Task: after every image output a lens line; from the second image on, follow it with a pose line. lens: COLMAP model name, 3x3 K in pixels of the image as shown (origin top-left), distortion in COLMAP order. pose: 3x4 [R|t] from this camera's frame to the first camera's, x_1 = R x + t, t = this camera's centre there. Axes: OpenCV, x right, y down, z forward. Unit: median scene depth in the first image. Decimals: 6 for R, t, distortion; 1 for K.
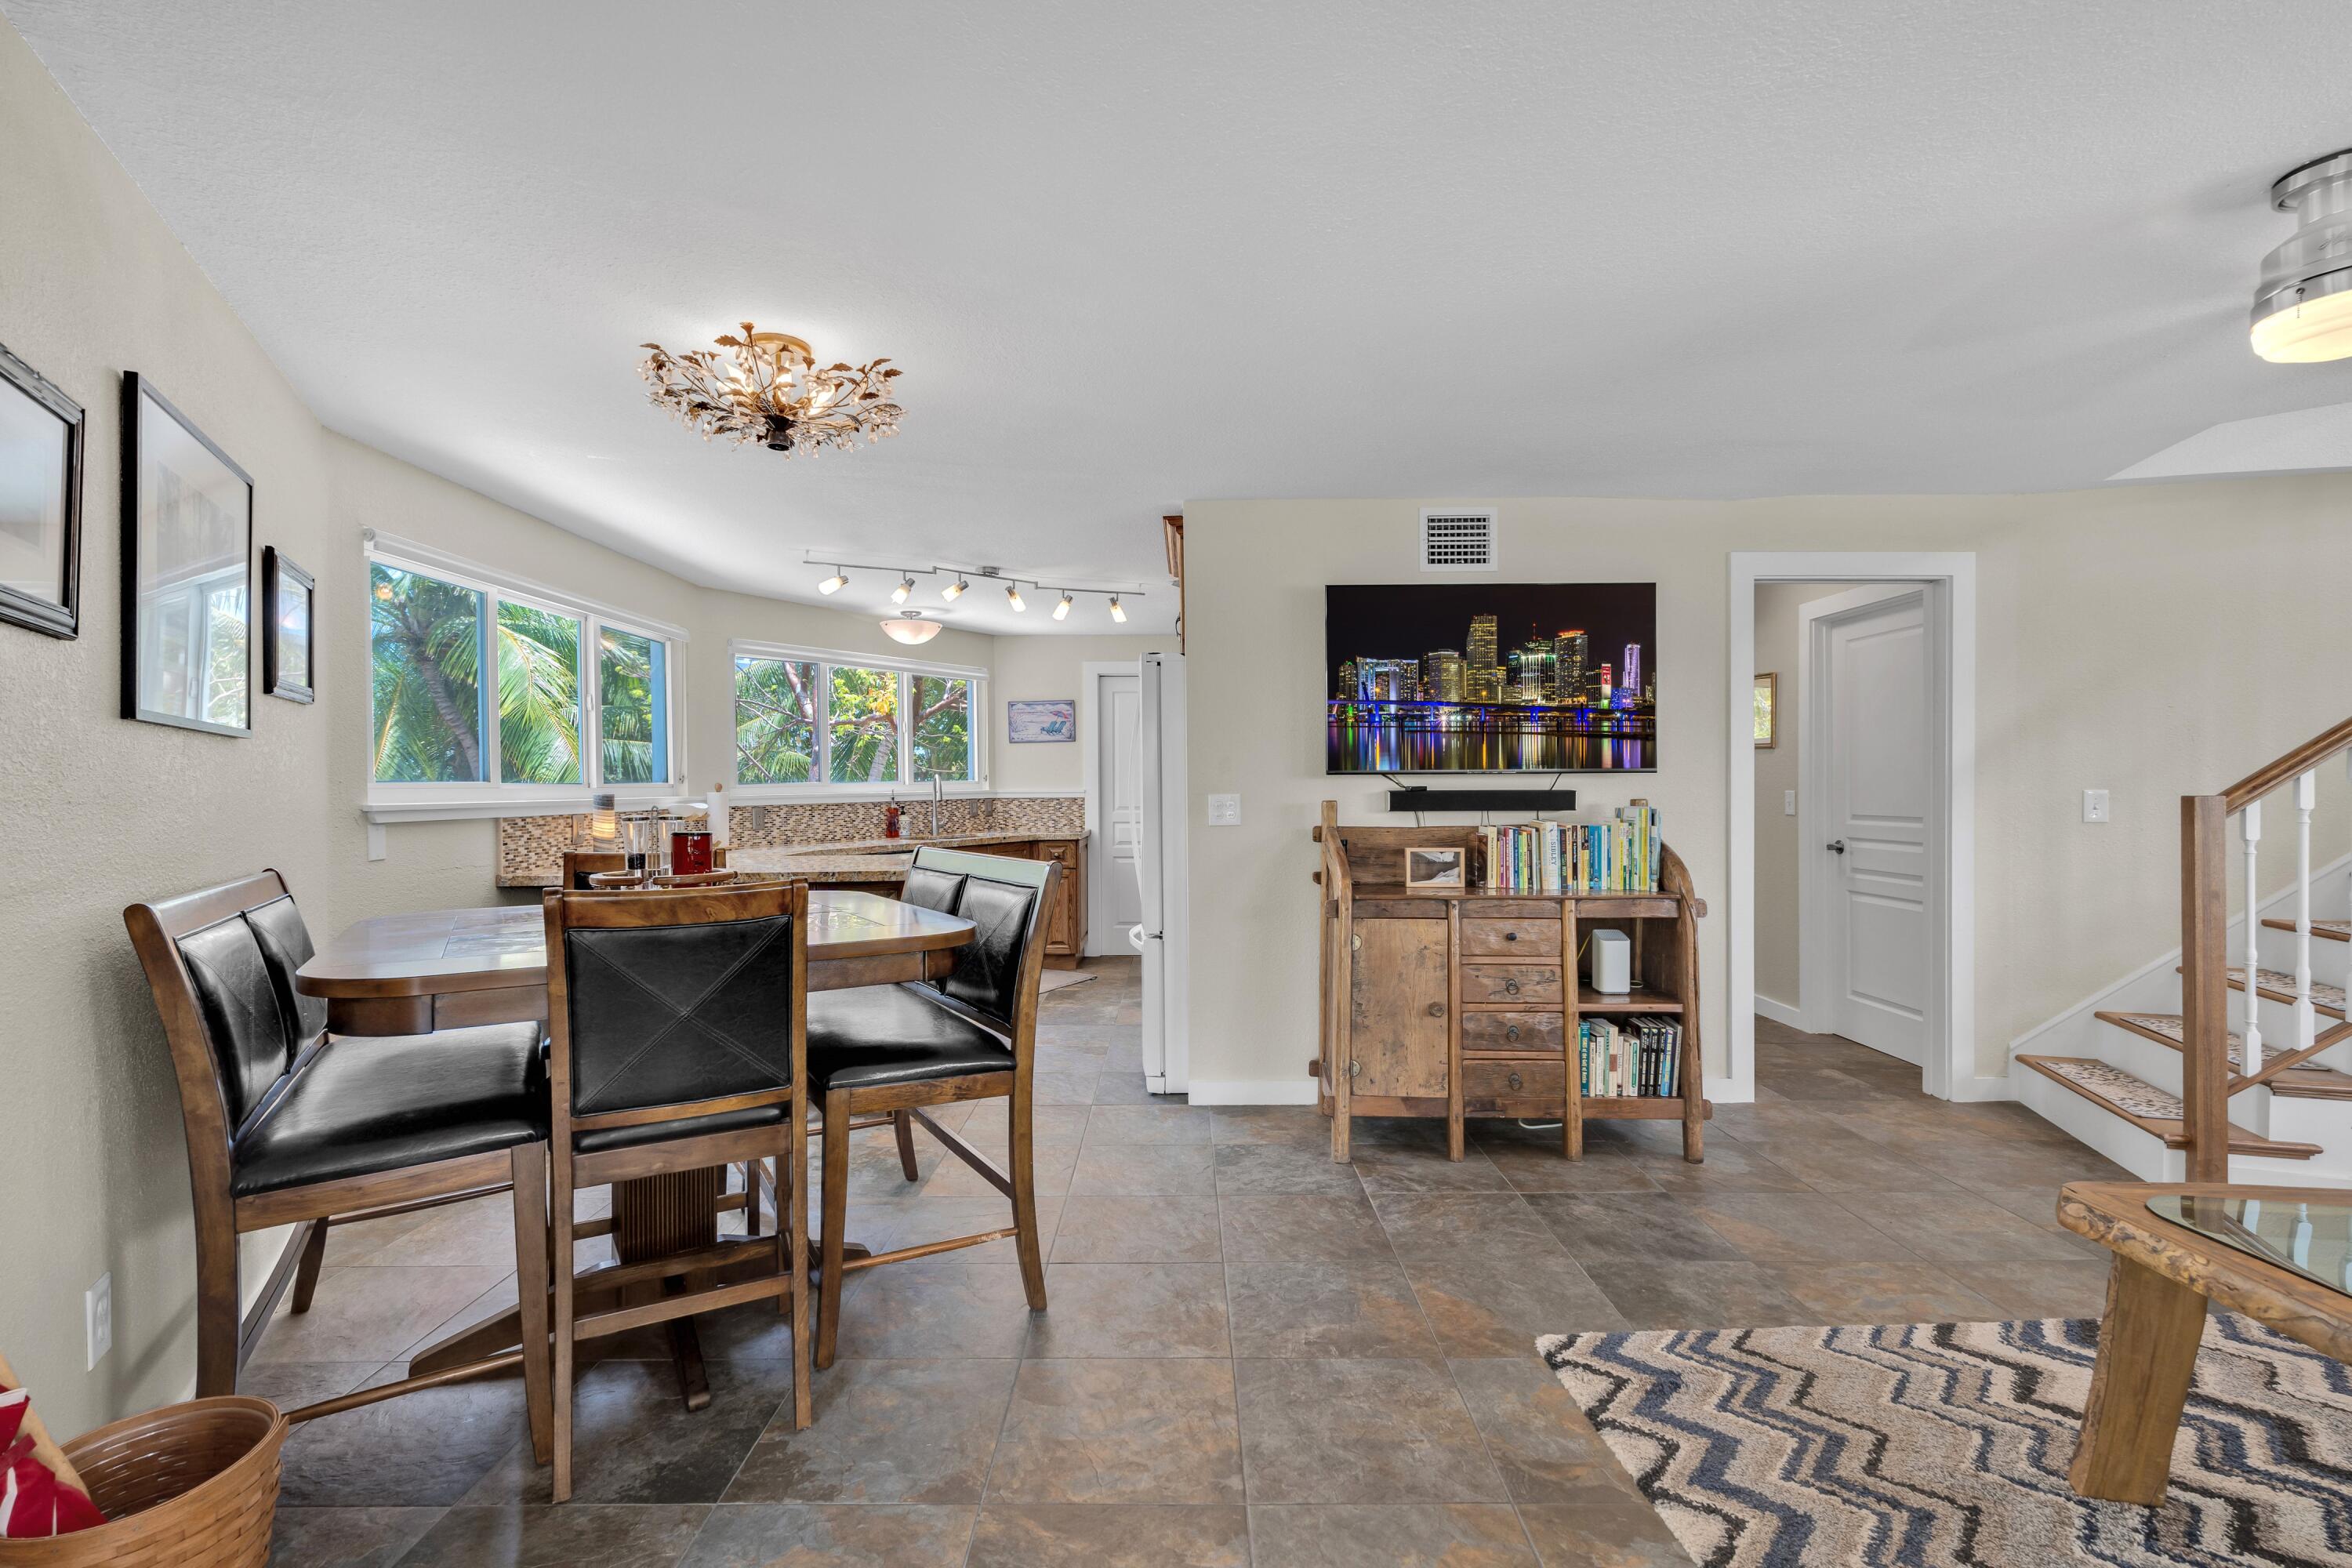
lens RADIAL K [[1044.7, 0, 1178.5], [0, 1044.7, 787.1], [0, 0, 1]] dist [-0.000387, -0.000439]
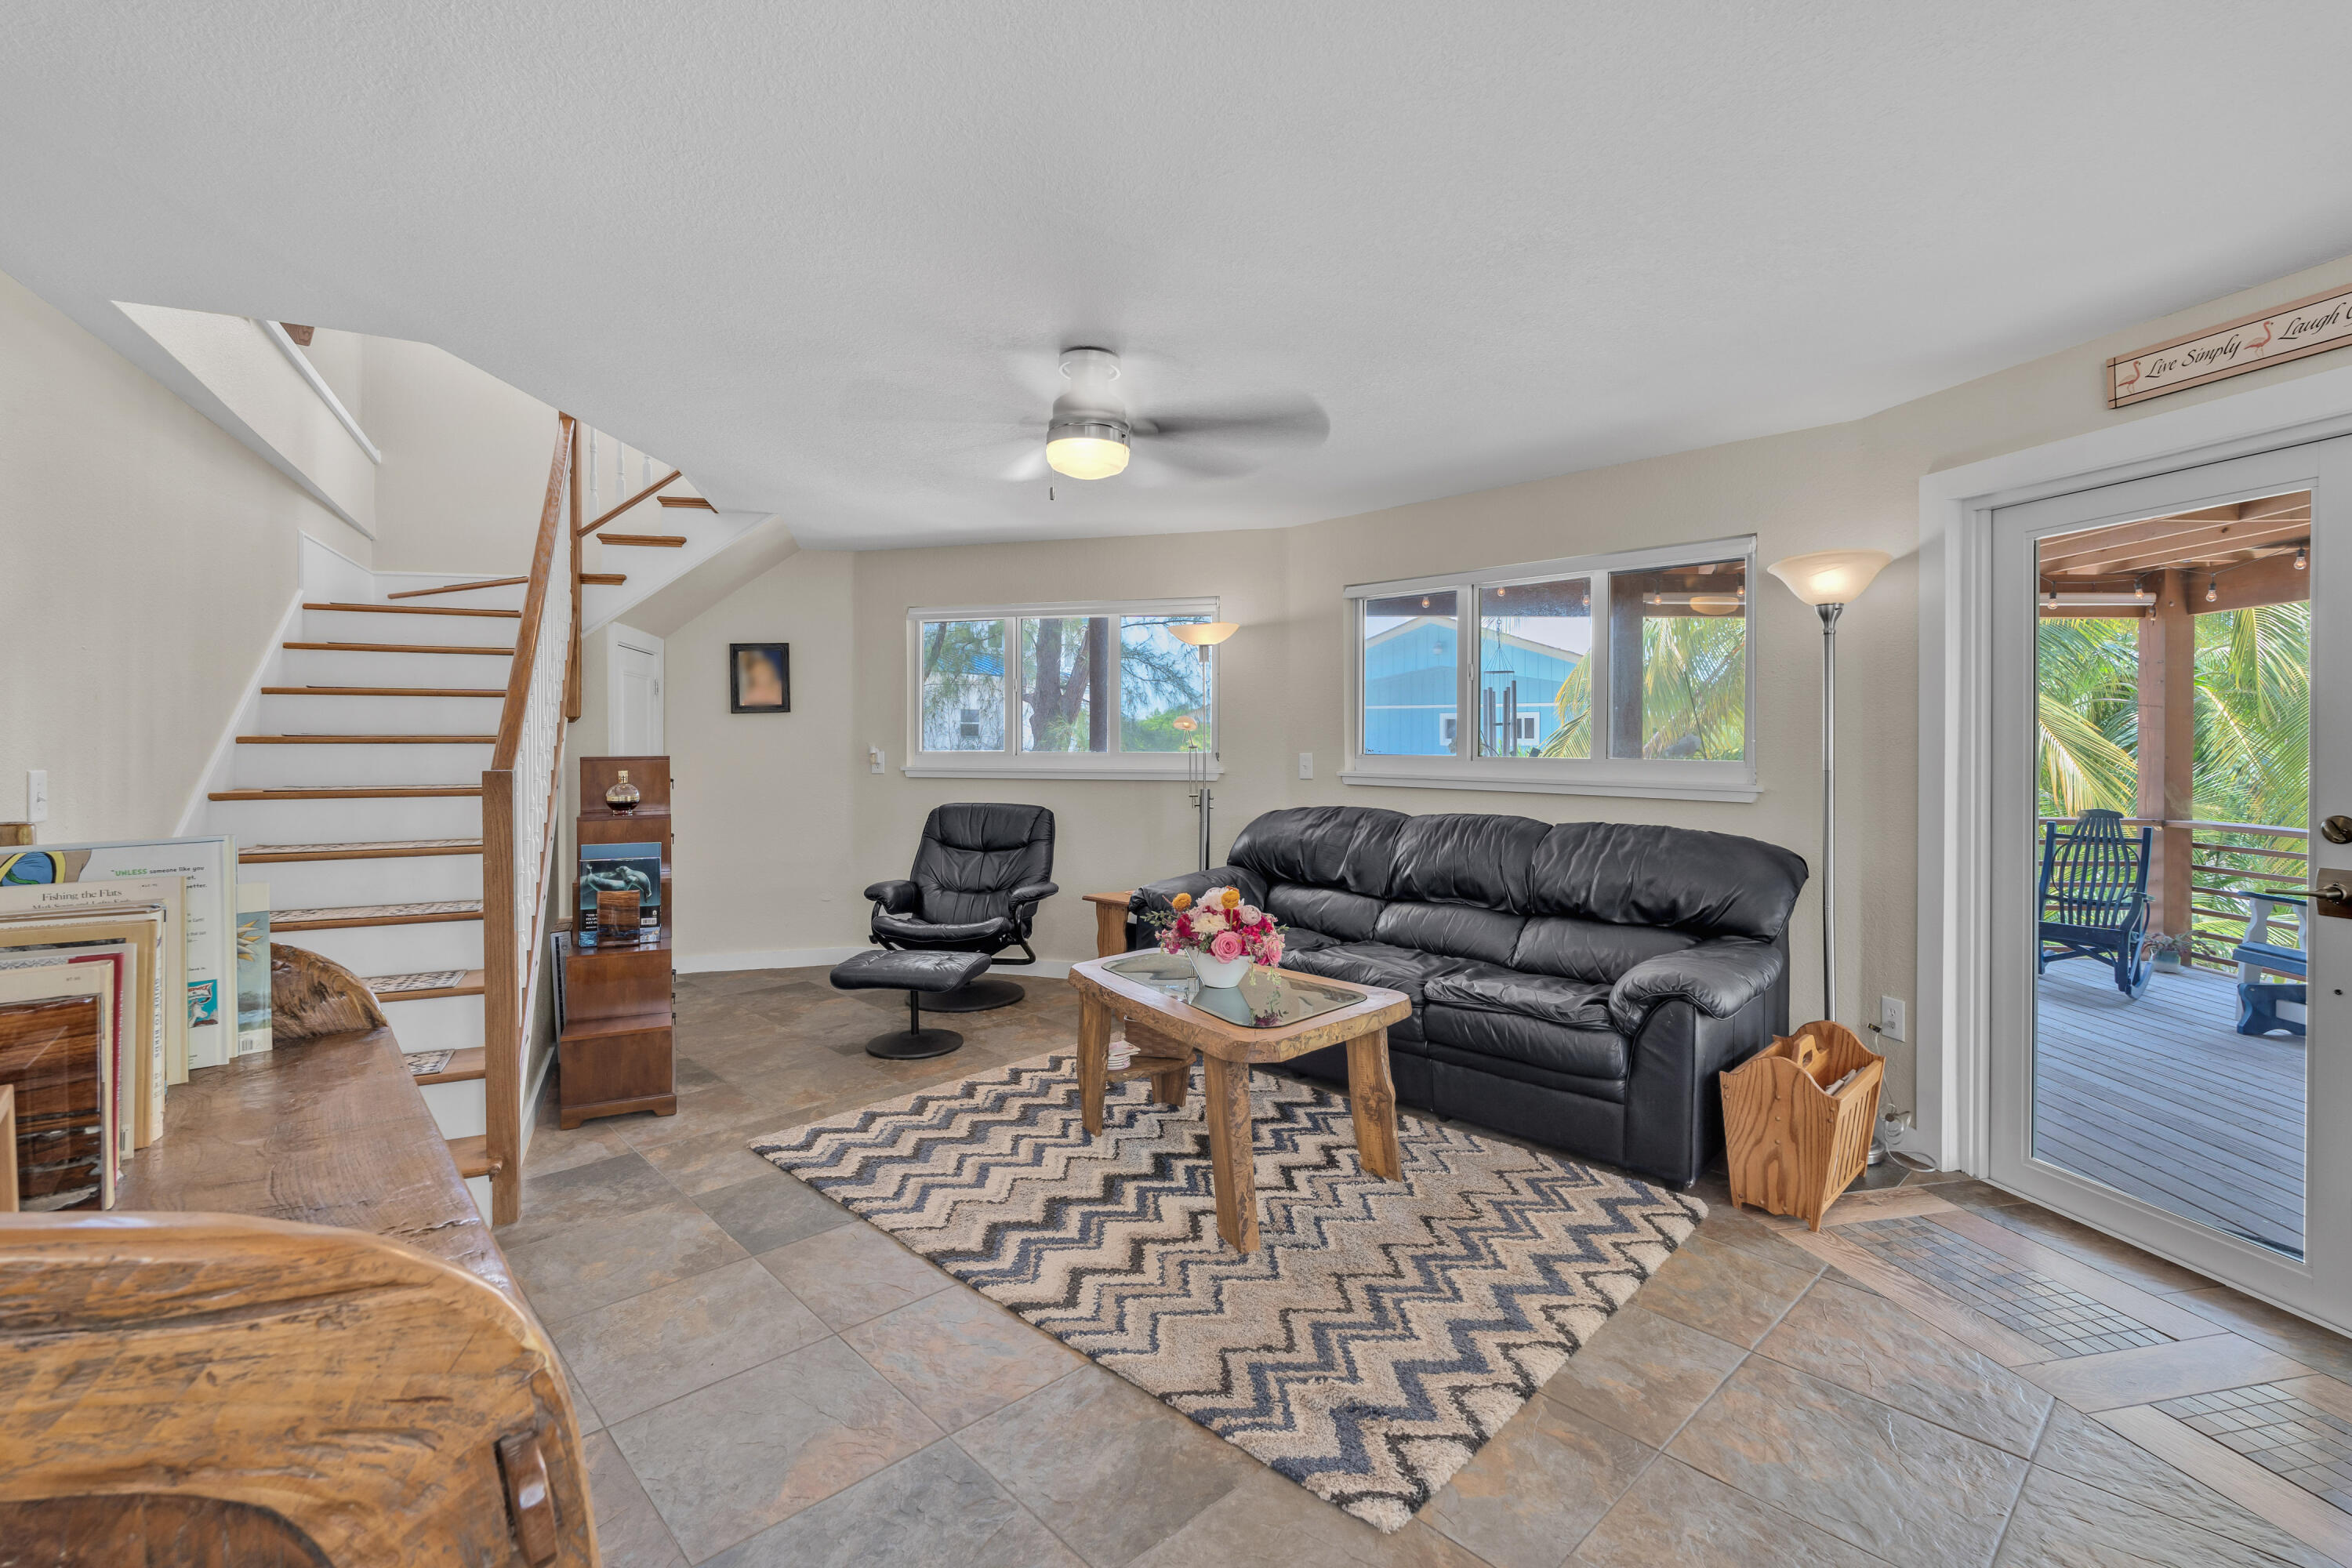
lens RADIAL K [[1044.7, 0, 1173.3], [0, 1044.7, 742.8], [0, 0, 1]] dist [-0.000387, -0.000439]
pose [[-0.681798, 0.000809, 0.731540, -0.050513], [0.005187, 0.999980, 0.003728, -0.012297], [-0.731522, 0.006336, -0.681788, 0.938763]]
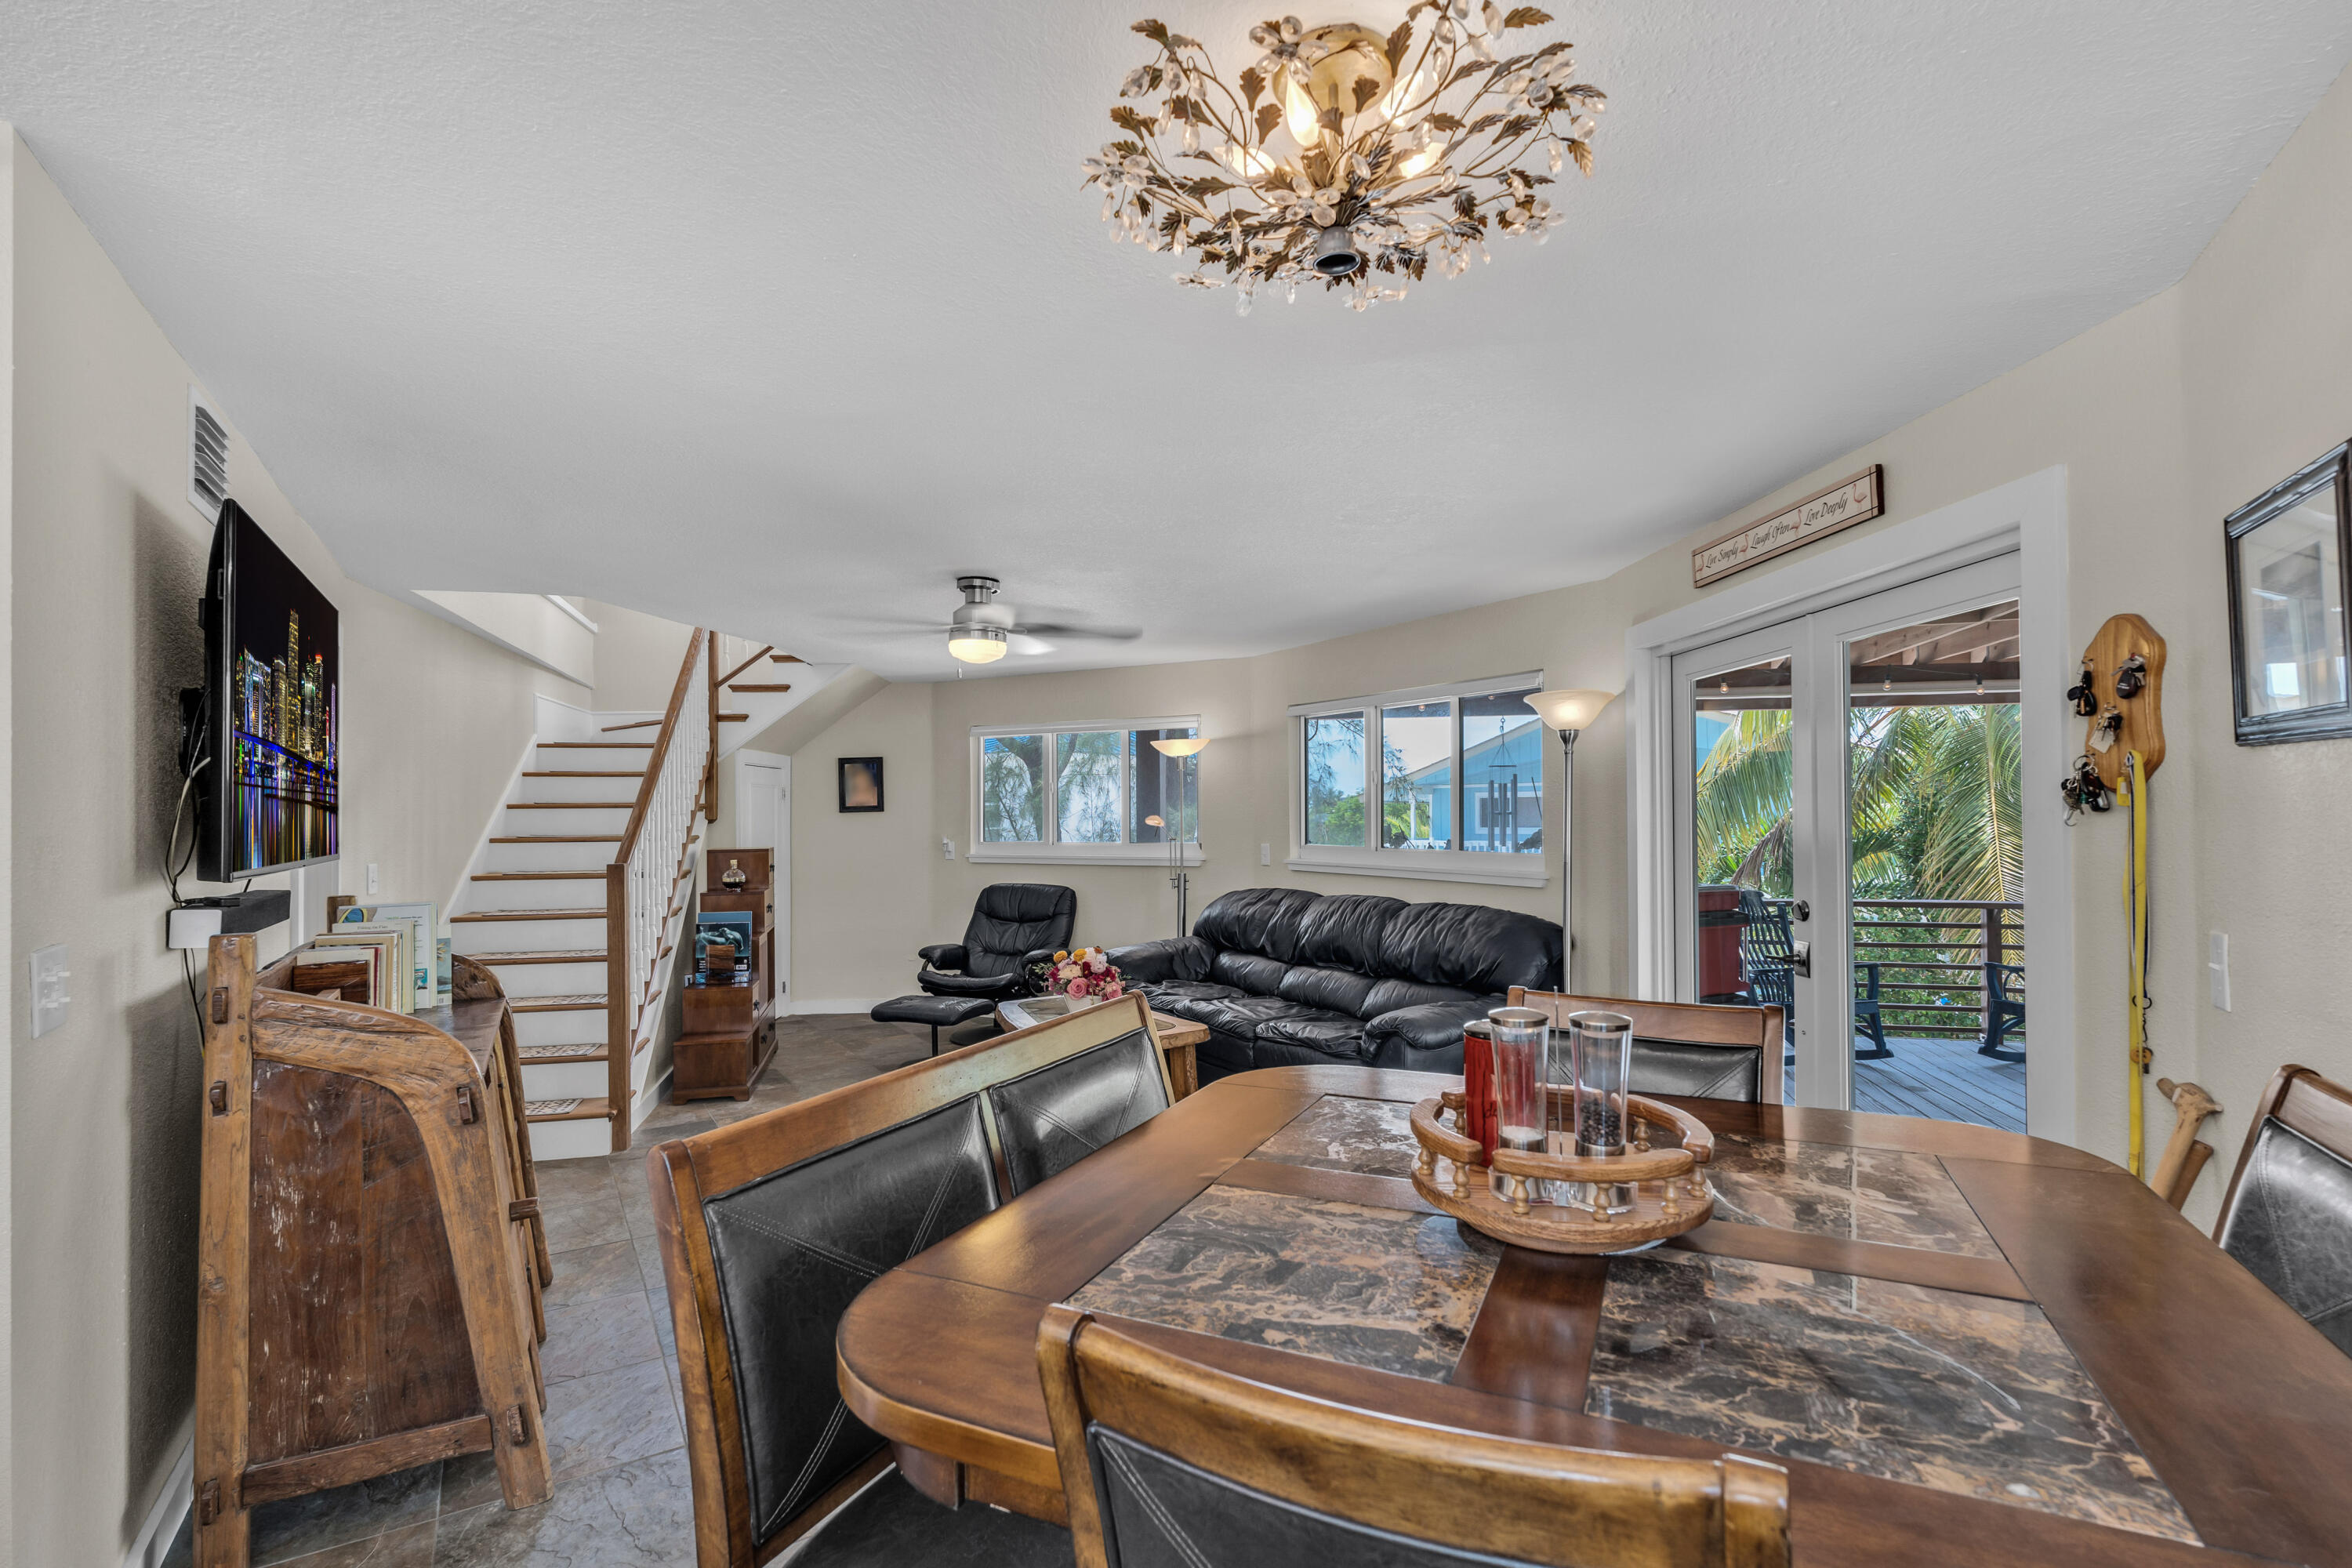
lens RADIAL K [[1044.7, 0, 1169.0], [0, 1044.7, 804.8], [0, 0, 1]] dist [-0.000387, -0.000439]
pose [[-0.528248, 0.017950, 0.848901, -0.483431], [0.013139, 0.999830, -0.012965, -0.034003], [-0.848989, 0.004304, -0.528393, 0.880989]]
